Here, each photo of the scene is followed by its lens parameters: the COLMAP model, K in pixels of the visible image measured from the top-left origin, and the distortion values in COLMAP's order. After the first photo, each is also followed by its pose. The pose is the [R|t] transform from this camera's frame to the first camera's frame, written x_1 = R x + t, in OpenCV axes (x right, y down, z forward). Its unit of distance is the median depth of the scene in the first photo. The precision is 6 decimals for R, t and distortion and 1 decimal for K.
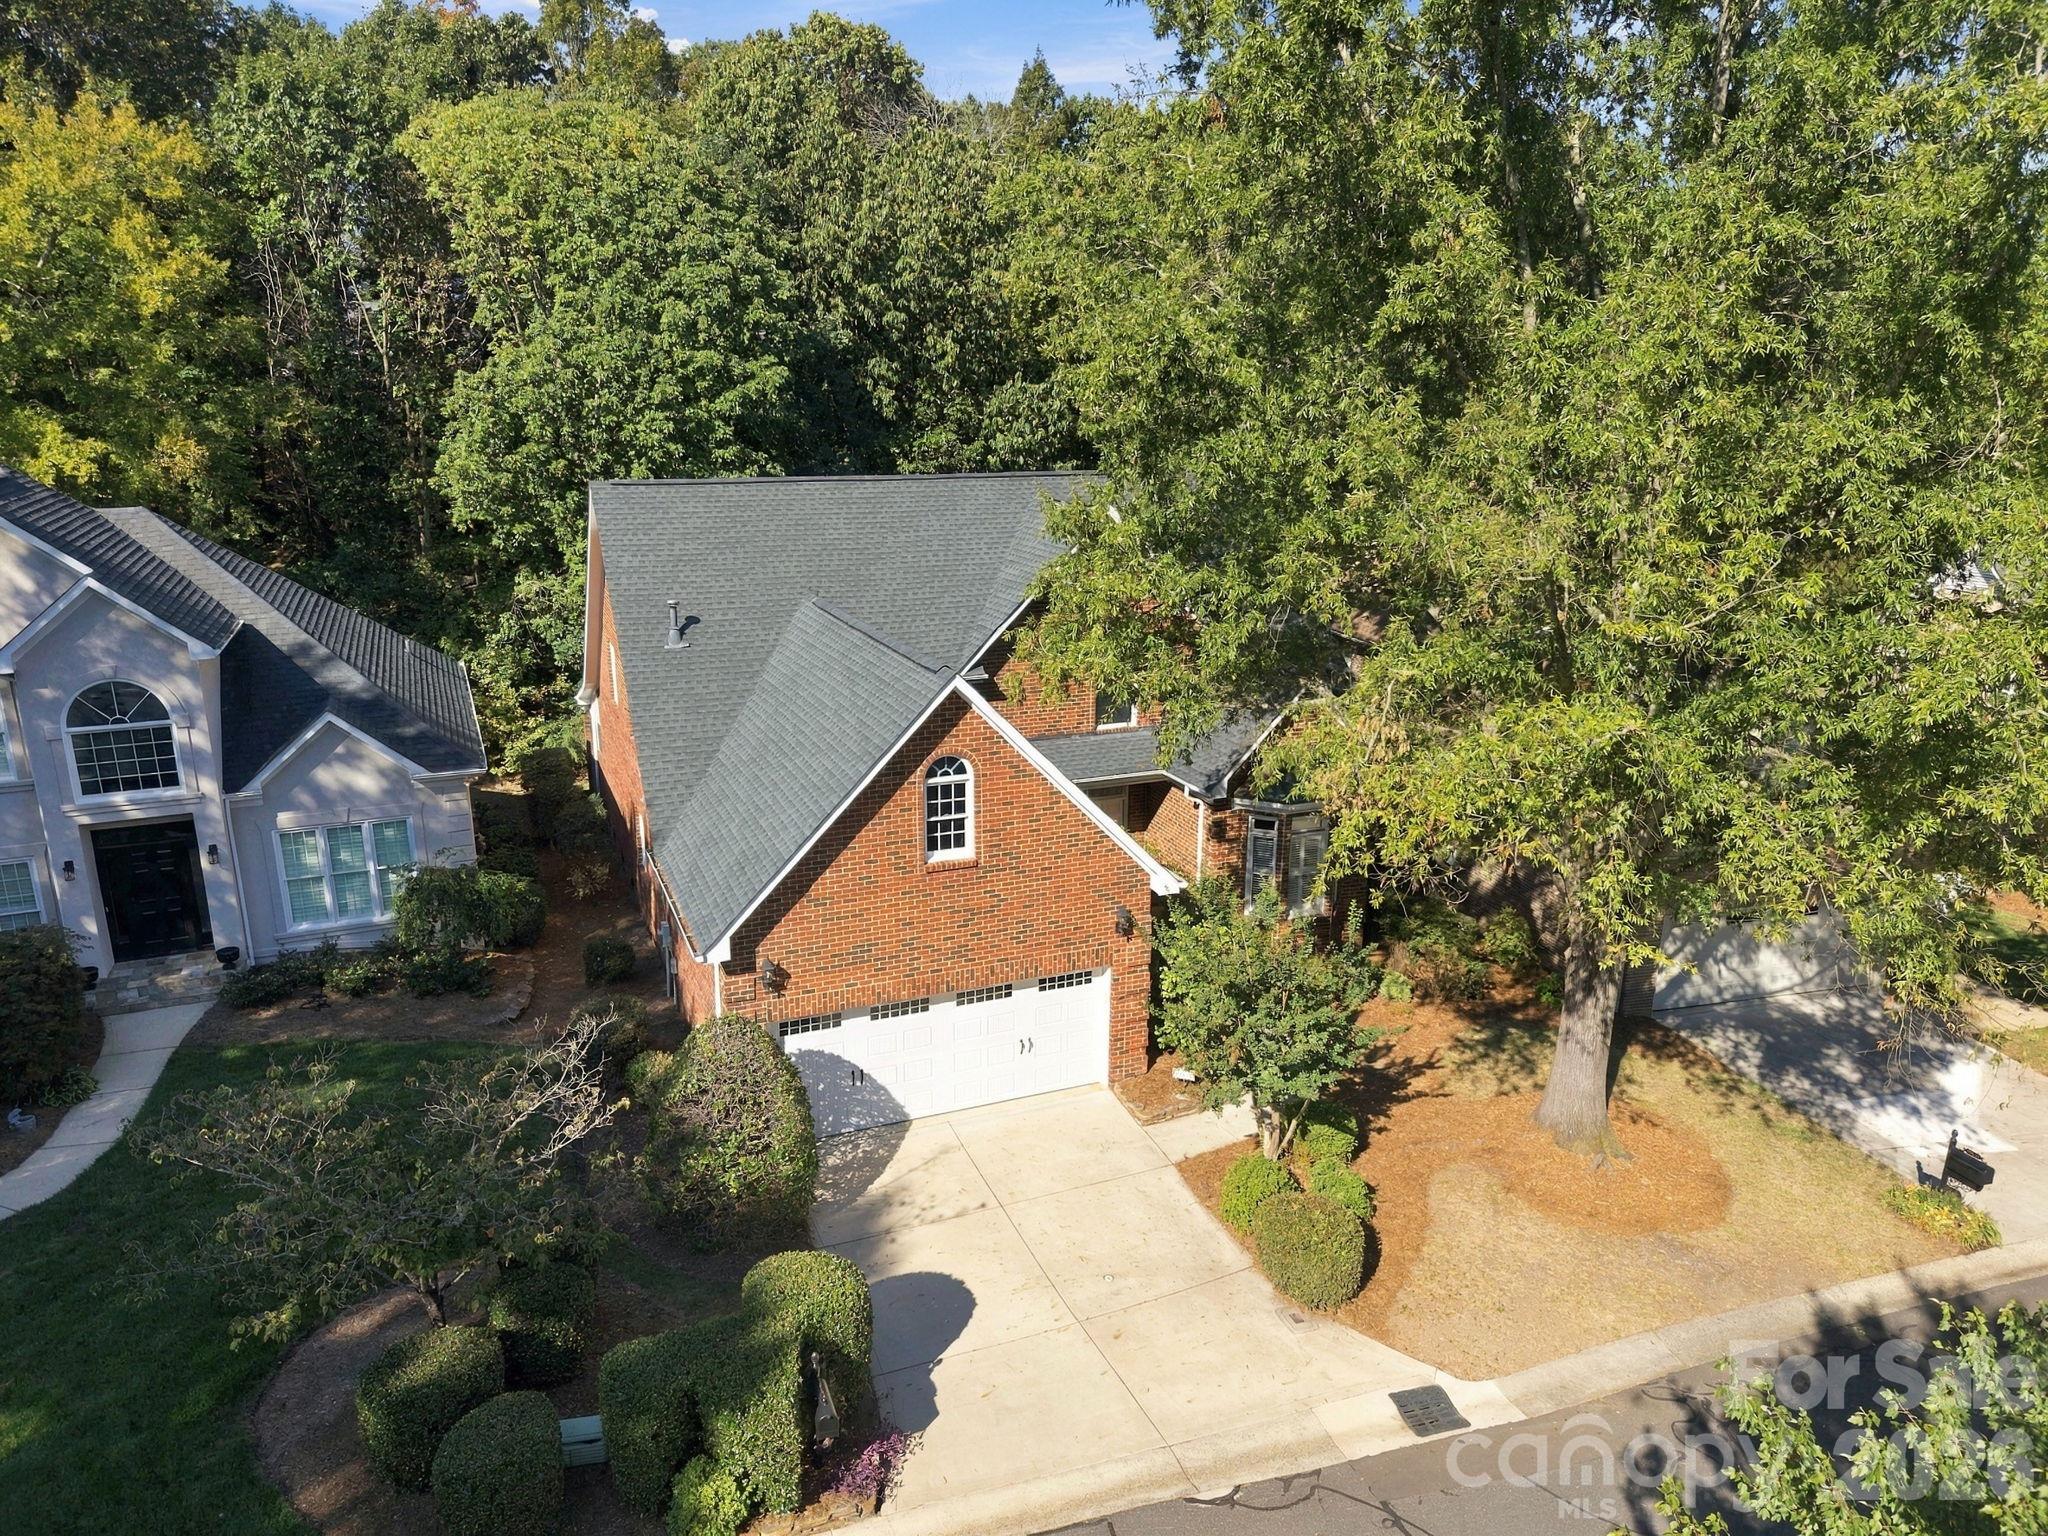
lens RADIAL K [[1370.6, 0, 1024.0], [0, 1370.6, 768.0], [0, 0, 1]] dist [0.016412, -0.027541]
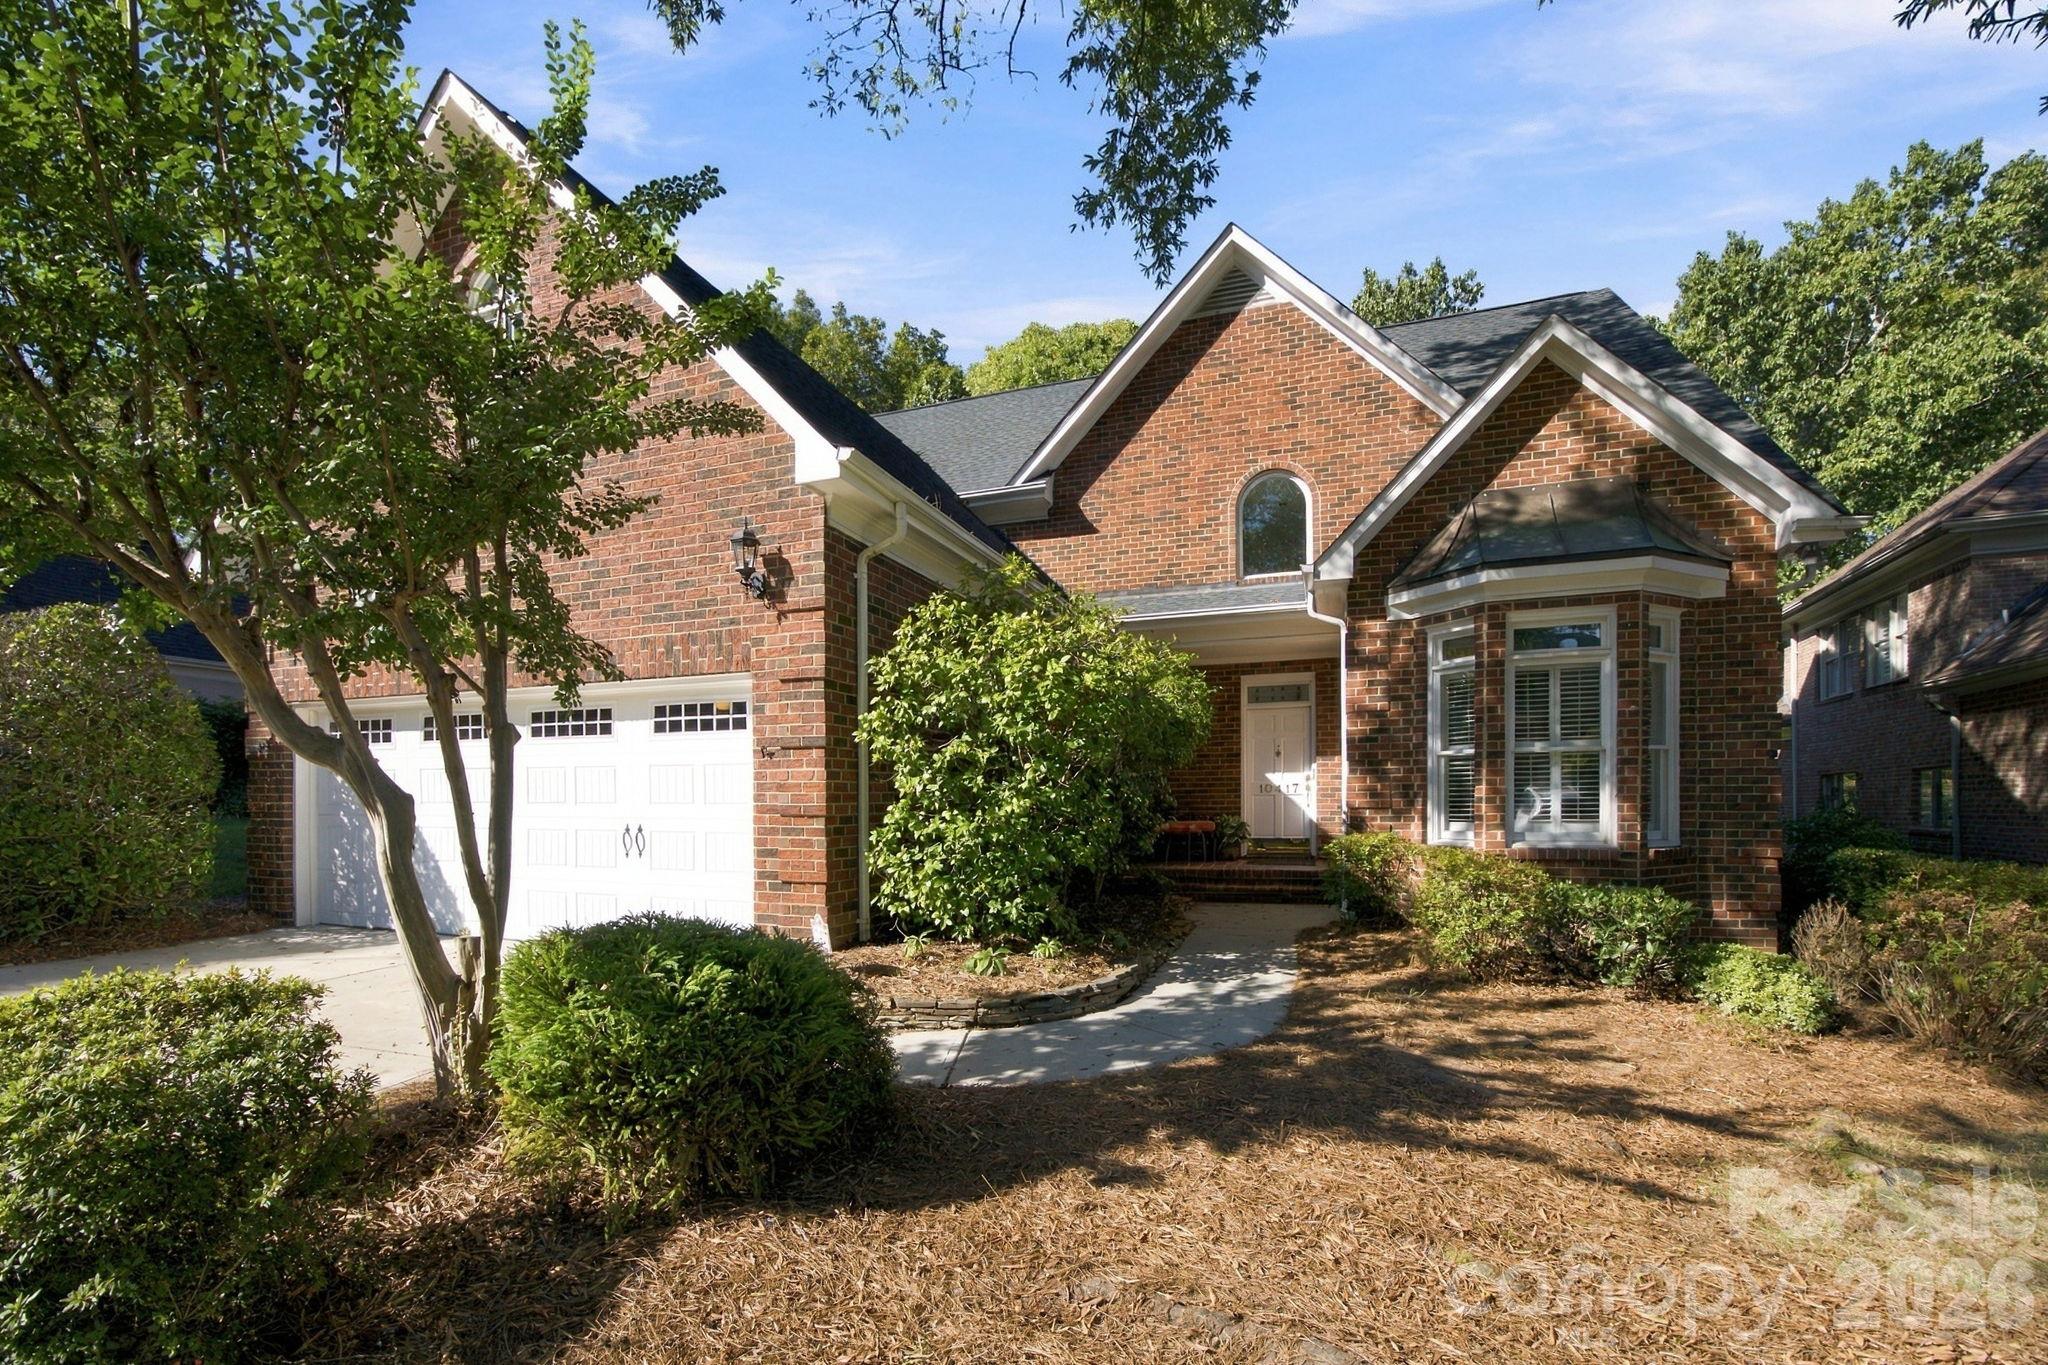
lens RADIAL K [[905.7, 0, 1047.4], [0, 905.7, 793.6], [0, 0, 1]] dist [-0.021552, 0.000109]
pose [[0.768974, -0.007776, -0.639233, 0.336197], [-0.164721, 0.963752, -0.209877, 0.231753], [0.617694, 0.266685, 0.739820, 0.851474]]
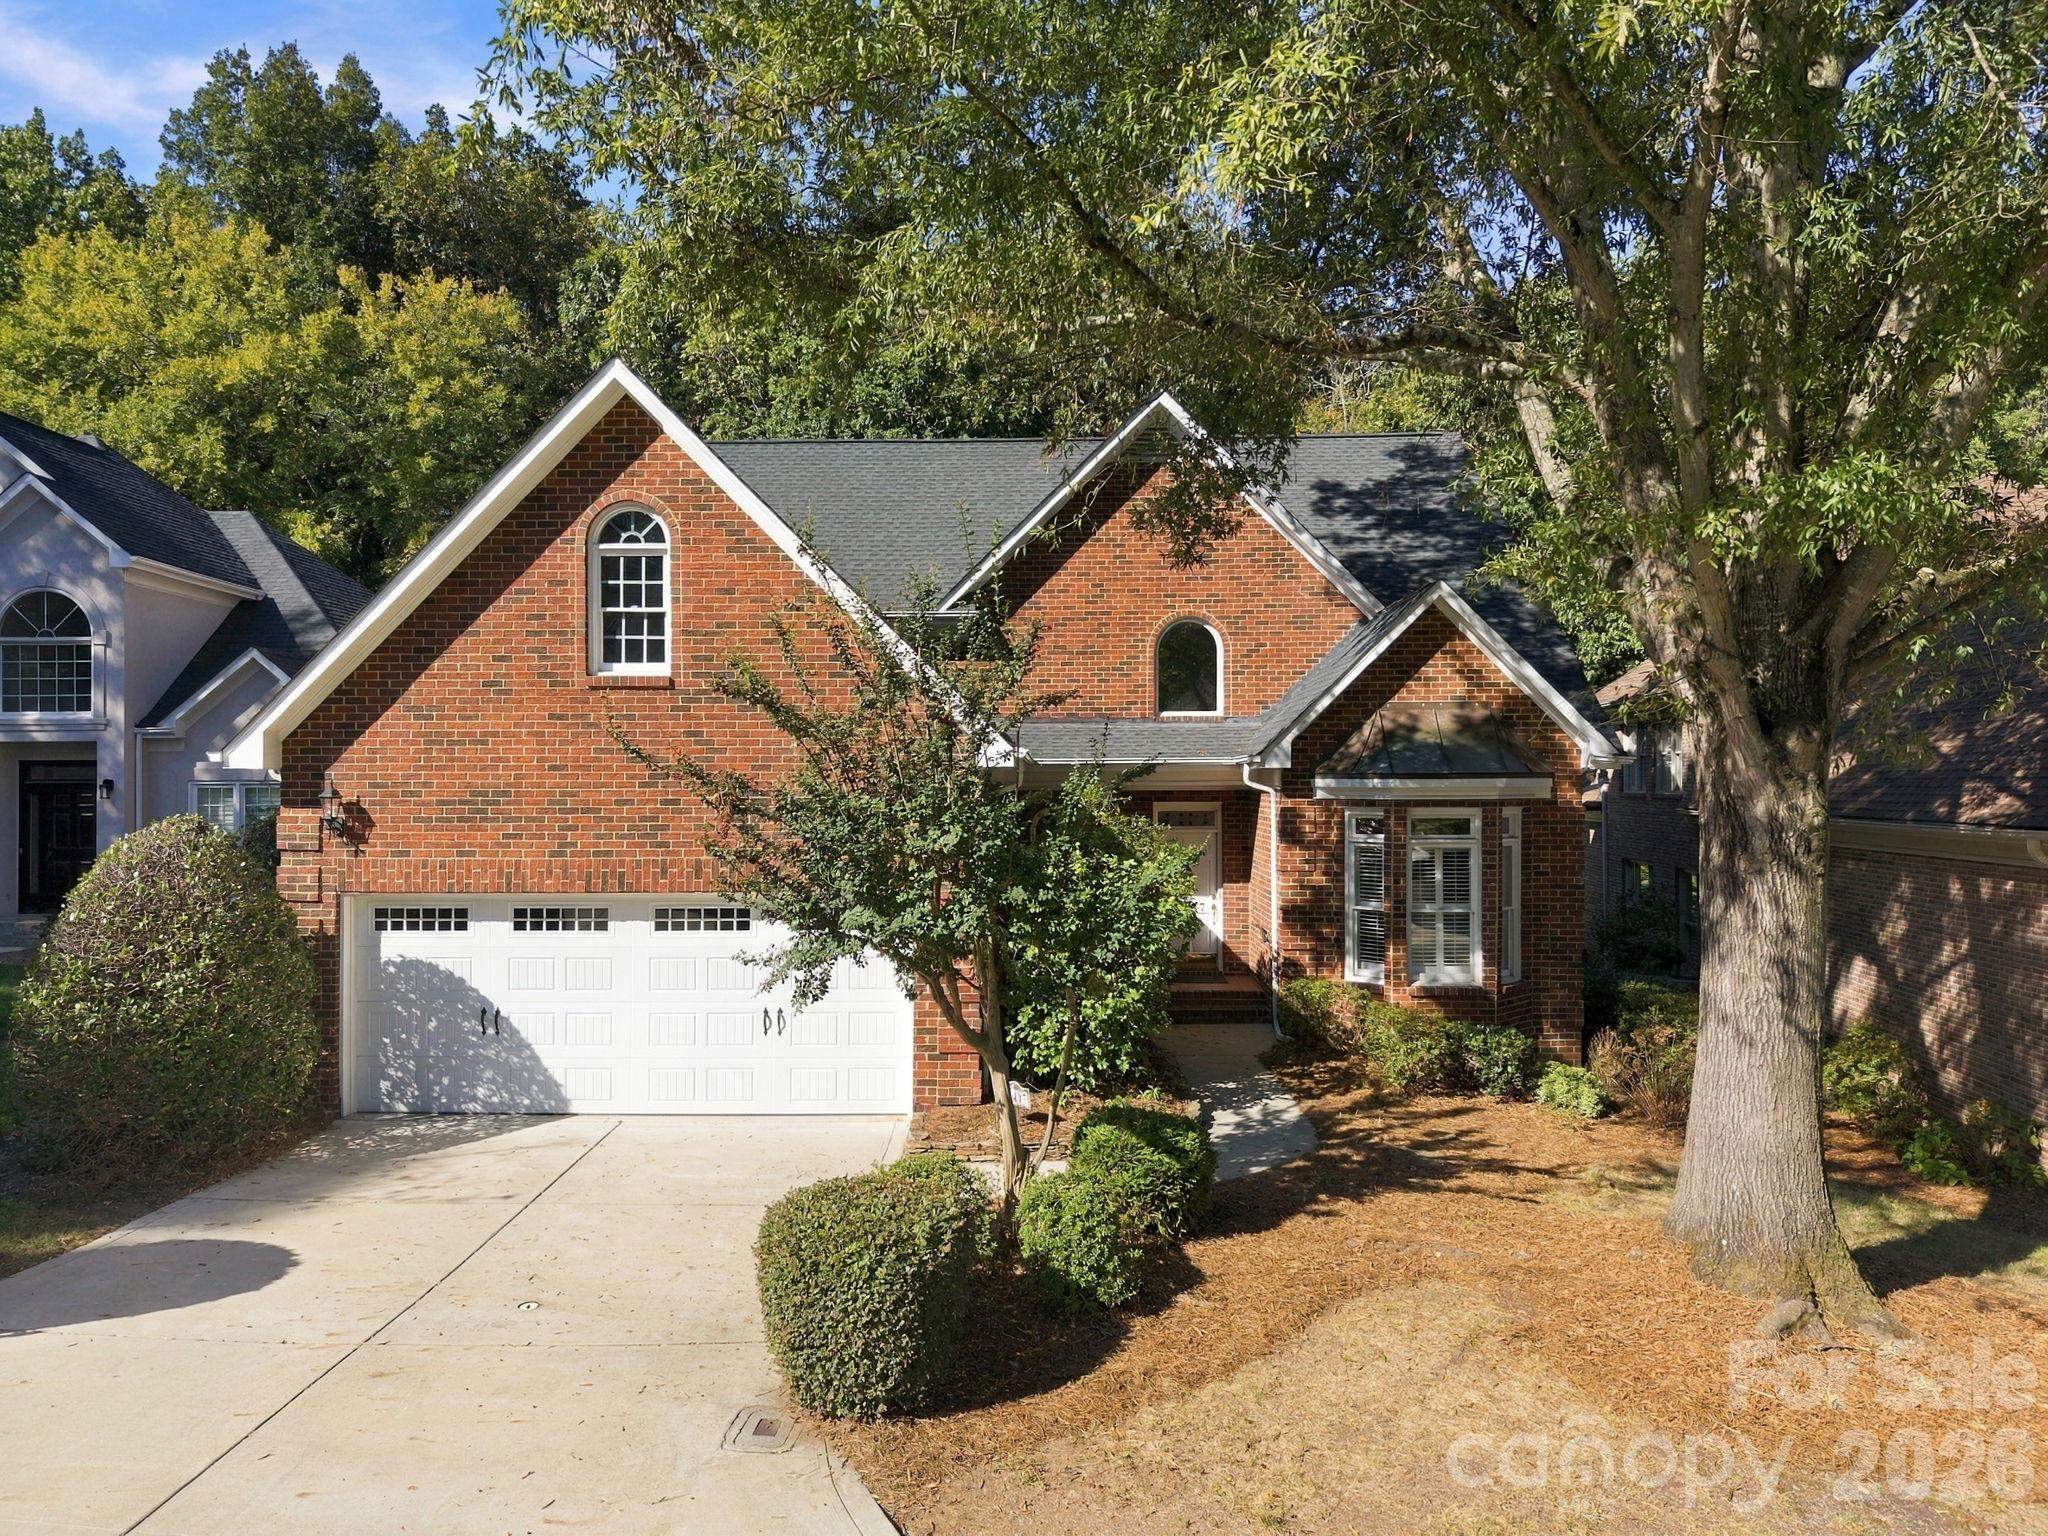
lens RADIAL K [[1379.2, 0, 1024.2], [0, 1379.2, 774.5], [0, 0, 1]] dist [-0.055660, 0.066735]
pose [[0.919654, -0.007433, -0.392659, 0.346959], [-0.098429, 0.963548, -0.248773, 0.239256], [0.380194, 0.267434, 0.885399, 0.477284]]
